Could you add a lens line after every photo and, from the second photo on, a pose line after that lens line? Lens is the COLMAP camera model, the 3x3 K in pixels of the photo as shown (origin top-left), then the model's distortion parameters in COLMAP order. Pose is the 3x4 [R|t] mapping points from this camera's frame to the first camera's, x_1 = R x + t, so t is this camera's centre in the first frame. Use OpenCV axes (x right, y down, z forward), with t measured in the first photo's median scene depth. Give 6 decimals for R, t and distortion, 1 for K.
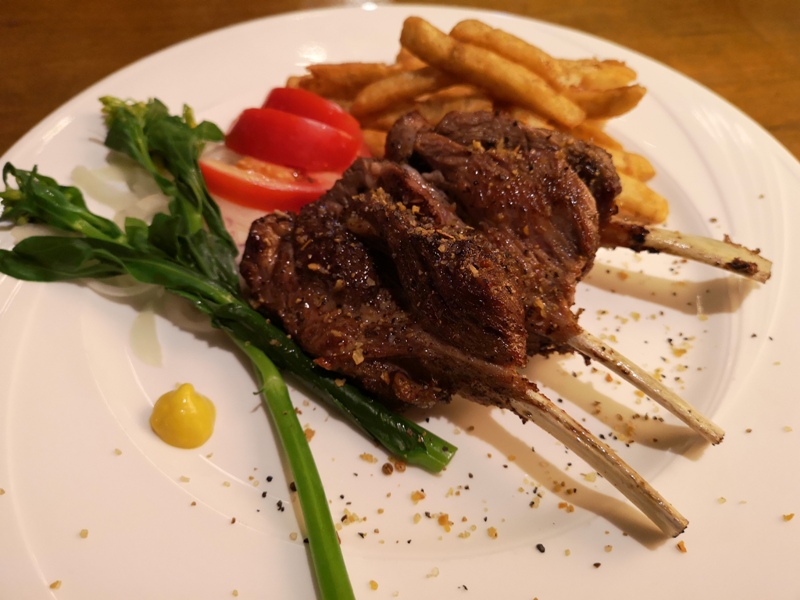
lens RADIAL K [[634.4, 0, 401.7], [0, 634.4, 297.1], [0, 0, 1]] dist [-0.030478, -0.018579]
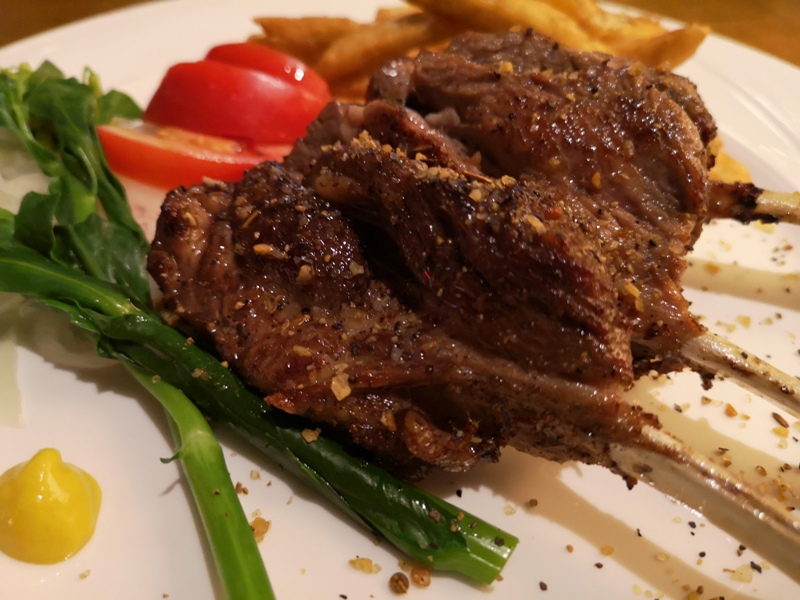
lens RADIAL K [[634.4, 0, 398.1], [0, 634.4, 304.2], [0, 0, 1]] dist [-0.030478, -0.018579]
pose [[0.998156, -0.039456, 0.046126, -0.037584], [0.044475, 0.992553, -0.113404, 0.081561], [-0.041308, 0.115247, 0.992478, 0.385541]]
